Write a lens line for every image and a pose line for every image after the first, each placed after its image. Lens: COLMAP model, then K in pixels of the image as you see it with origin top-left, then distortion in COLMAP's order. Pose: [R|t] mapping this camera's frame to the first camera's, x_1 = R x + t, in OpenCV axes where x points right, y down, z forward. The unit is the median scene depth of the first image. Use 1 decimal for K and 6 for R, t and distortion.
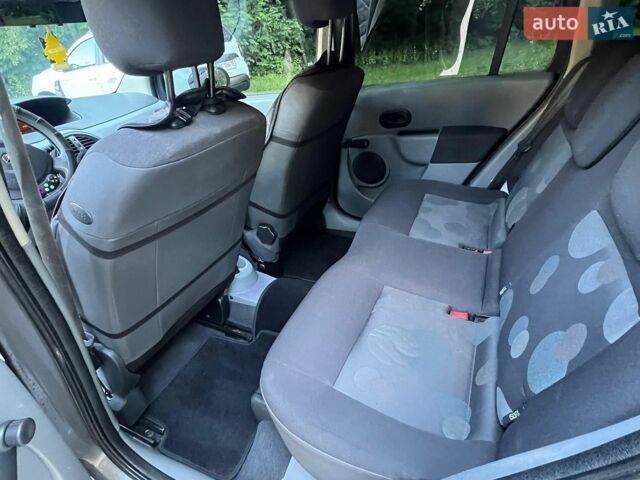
lens RADIAL K [[358.6, 0, 320.0], [0, 358.6, 240.0], [0, 0, 1]] dist [-0.000235, -0.000237]
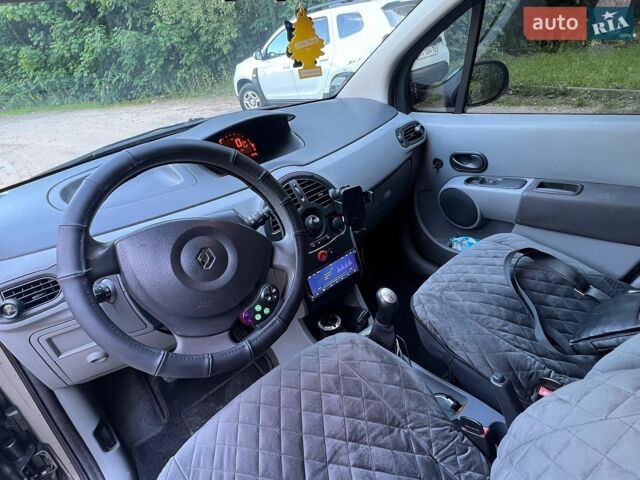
lens RADIAL K [[358.6, 0, 320.0], [0, 358.6, 240.0], [0, 0, 1]] dist [-0.000235, -0.000237]
pose [[0.914213, 0.178512, -0.363796, -0.438971], [-0.165352, 0.983937, 0.067284, -0.259139], [0.369963, -0.001358, 0.929046, 0.472698]]
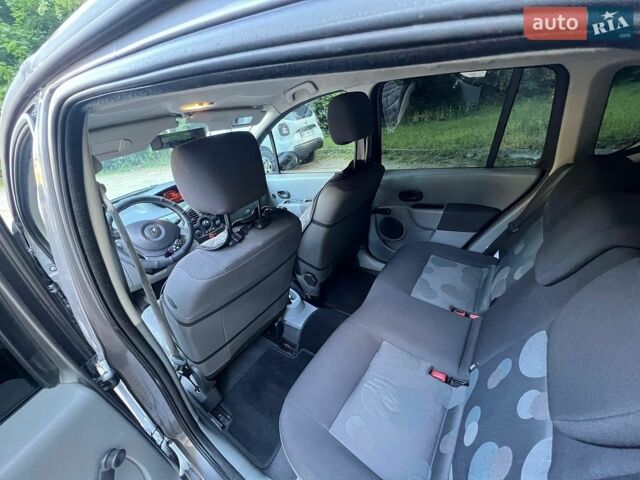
lens RADIAL K [[256.0, 0, 321.7], [0, 256.0, 237.8], [0, 0, 1]] dist [0.000372, 0.000086]
pose [[0.979282, 0.042280, -0.198036, 0.096718], [-0.047591, 0.998622, -0.022133, -0.171777], [0.196828, 0.031099, 0.979945, 0.000279]]
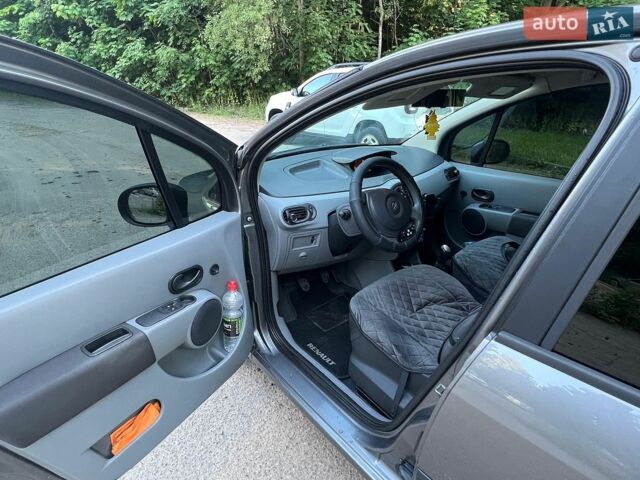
lens RADIAL K [[358.6, 0, 320.0], [0, 358.6, 240.0], [0, 0, 1]] dist [-0.000235, -0.000237]
pose [[0.901301, 0.283861, -0.327229, -0.538207], [-0.310549, 0.950044, -0.031225, 0.010462], [0.302019, 0.129764, 0.944429, -0.231027]]
